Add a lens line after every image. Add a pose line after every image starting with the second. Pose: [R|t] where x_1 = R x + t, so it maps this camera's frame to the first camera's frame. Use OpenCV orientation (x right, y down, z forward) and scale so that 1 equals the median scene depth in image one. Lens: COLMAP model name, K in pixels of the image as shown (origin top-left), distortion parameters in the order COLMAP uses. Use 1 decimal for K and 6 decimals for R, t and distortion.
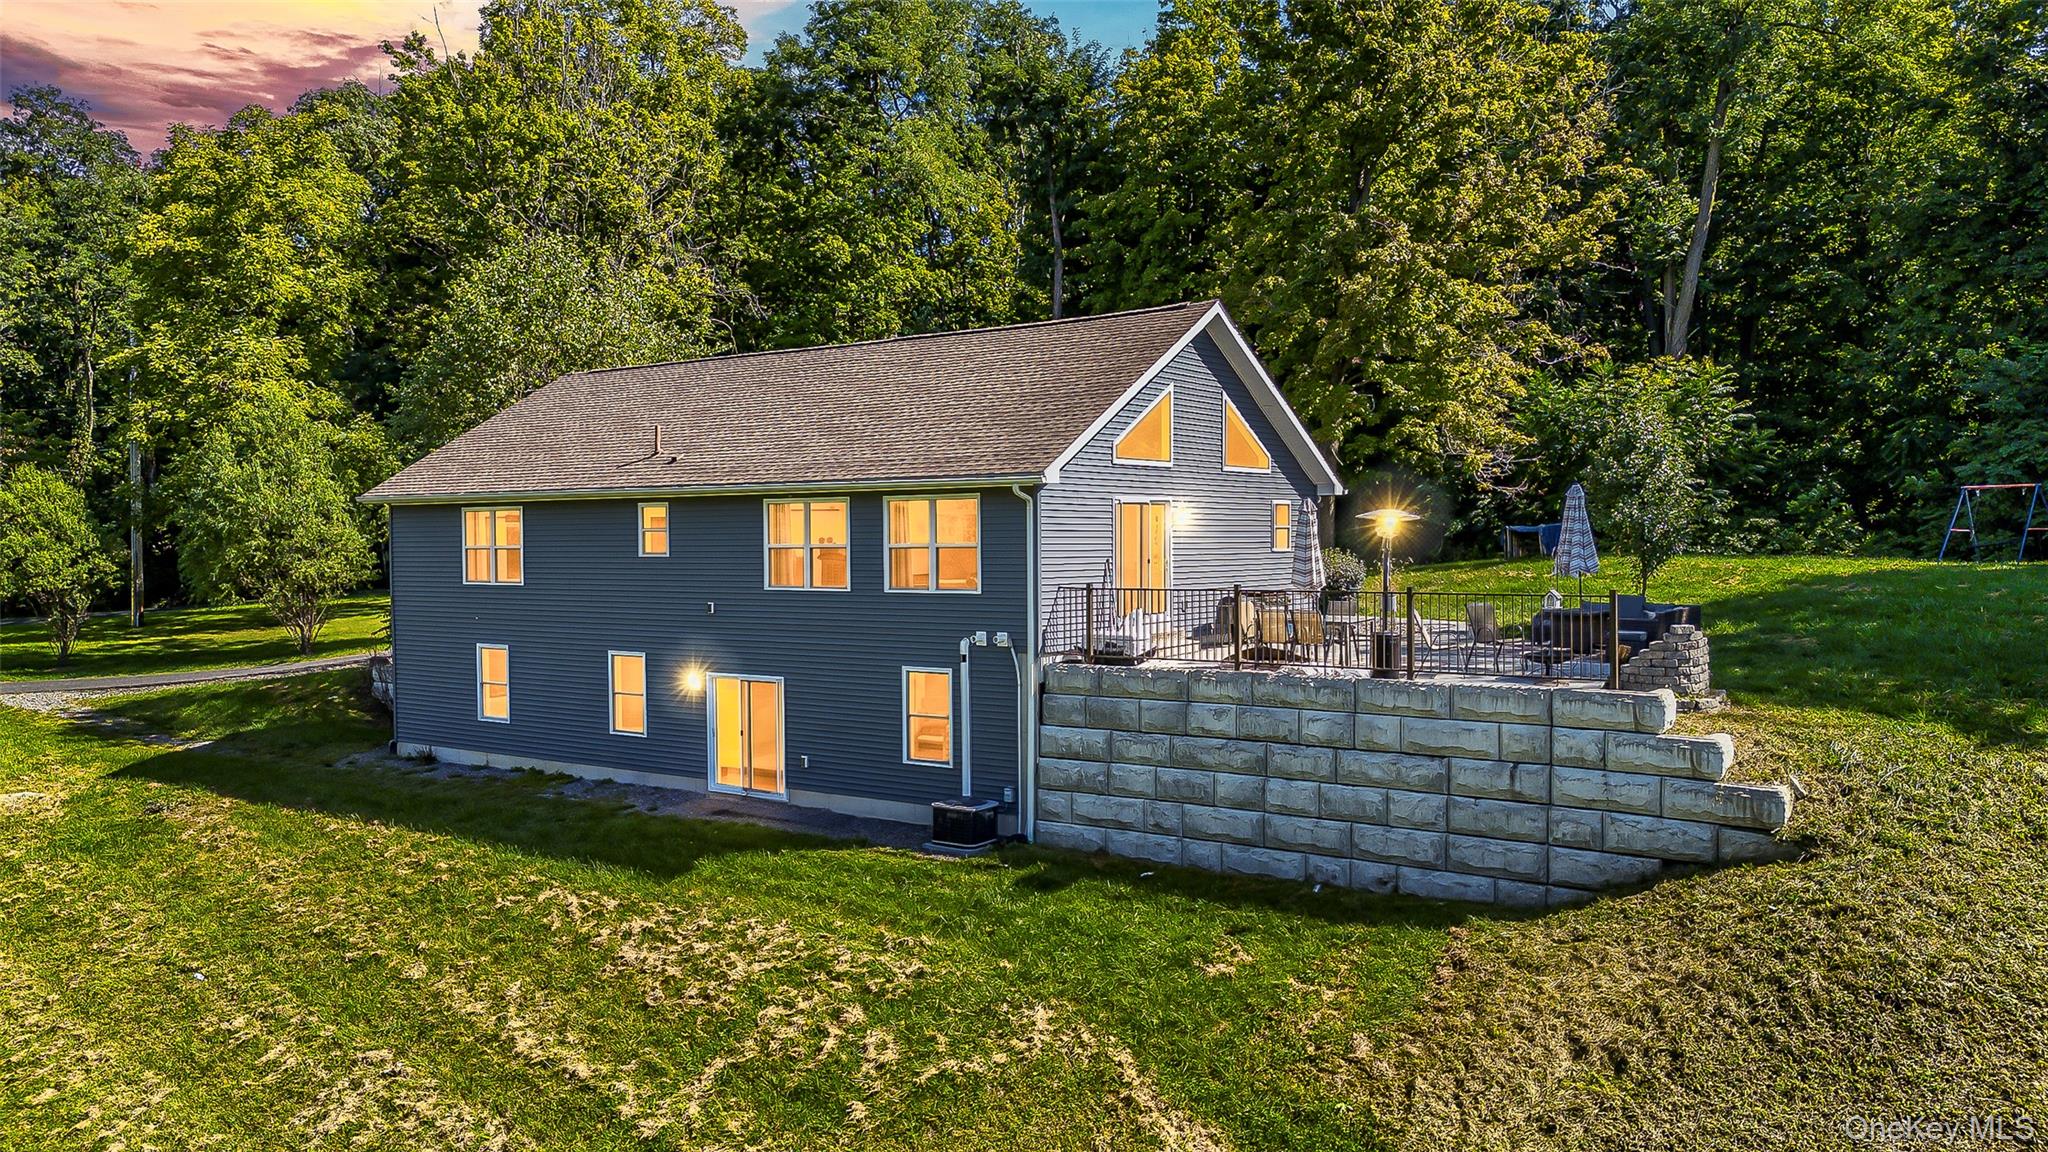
lens RADIAL K [[1465.9, 0, 1024.0], [0, 1465.9, 576.0], [0, 0, 1]] dist [0.091192, -0.104758]
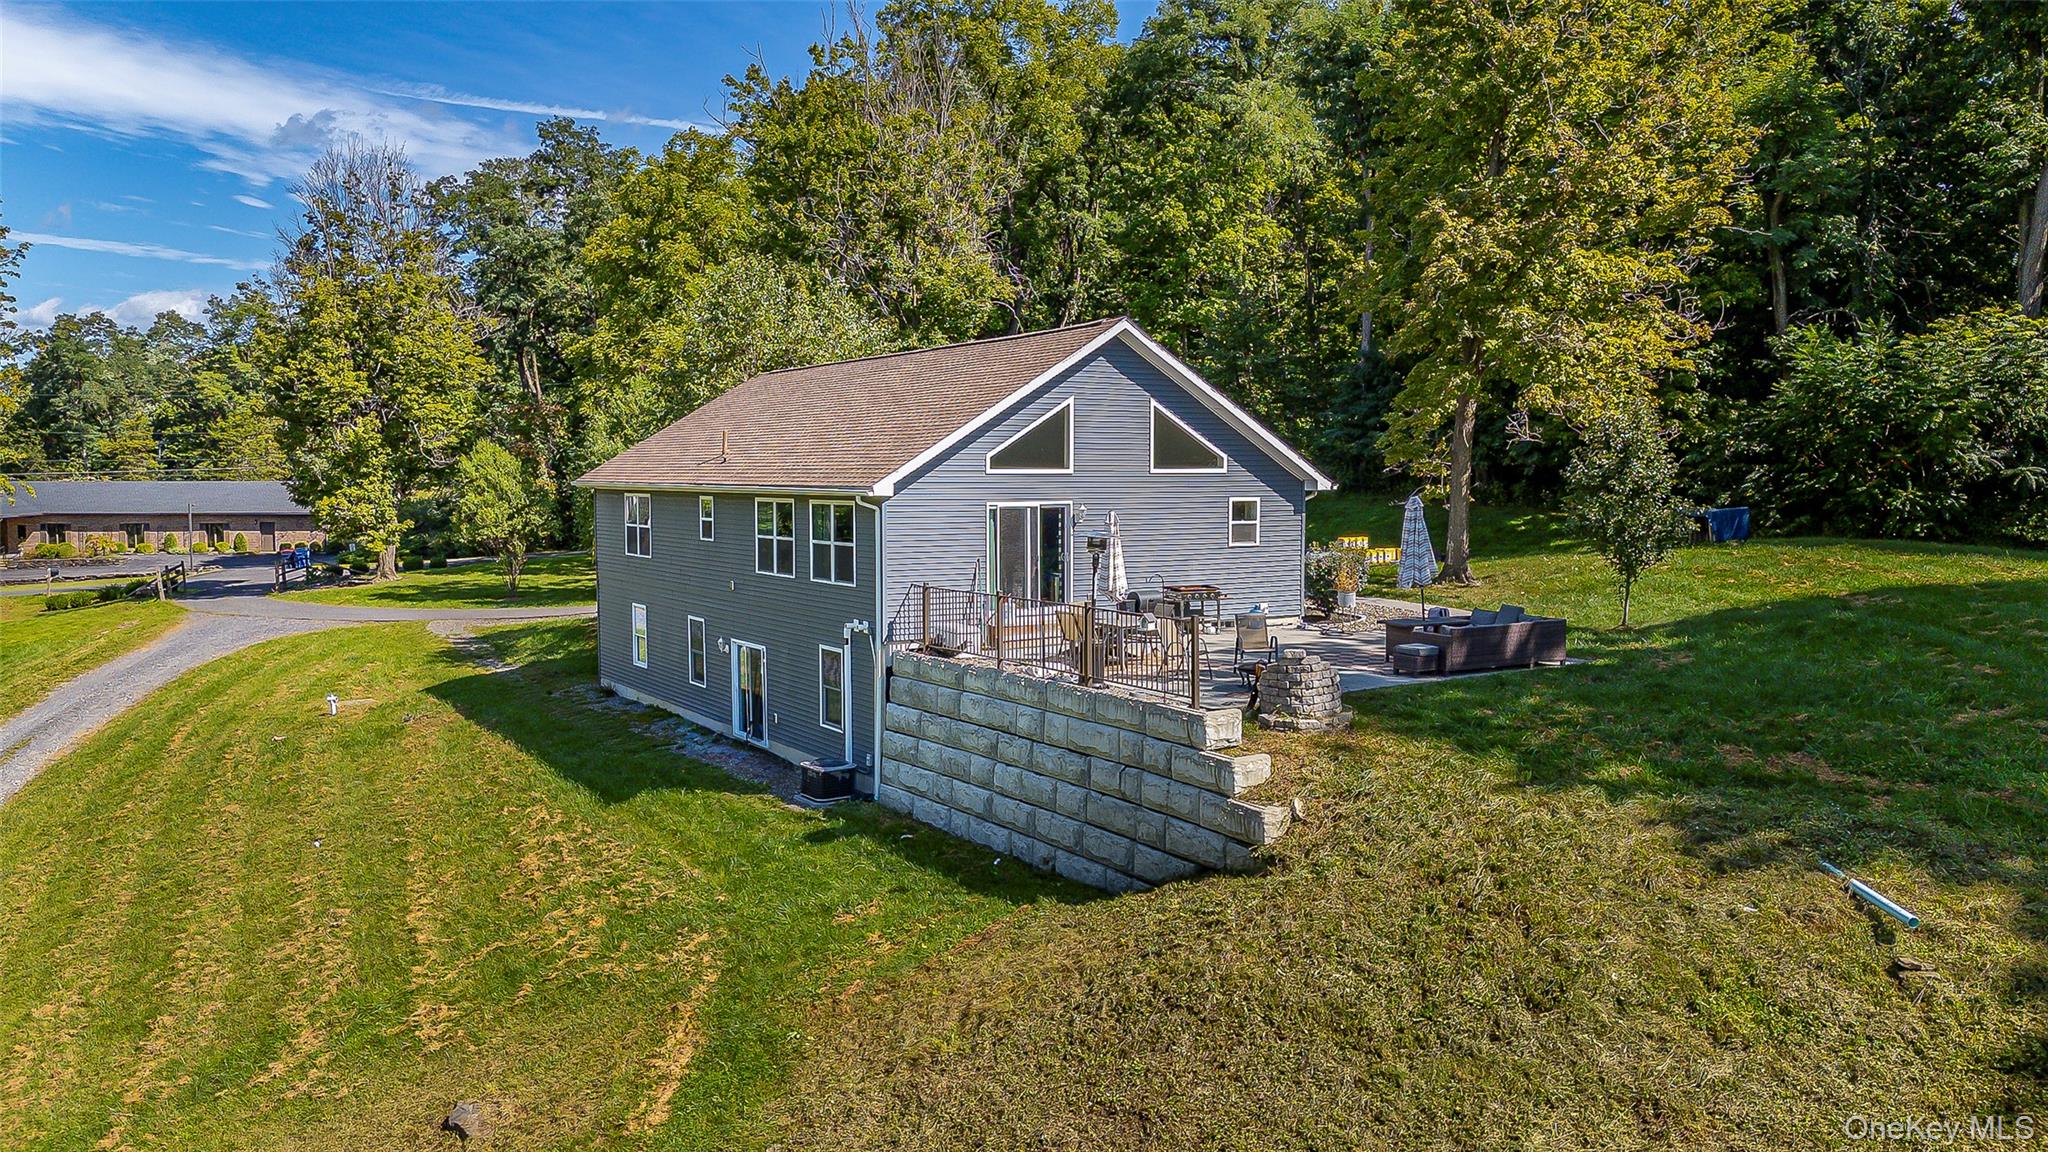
lens RADIAL K [[1465.9, 0, 1024.0], [0, 1465.9, 576.0], [0, 0, 1]] dist [0.091192, -0.104758]
pose [[0.929820, 0.030456, -0.366753, 0.610416], [-0.014046, 0.998781, 0.047329, -0.062980], [0.367747, -0.038856, 0.929114, -0.047033]]
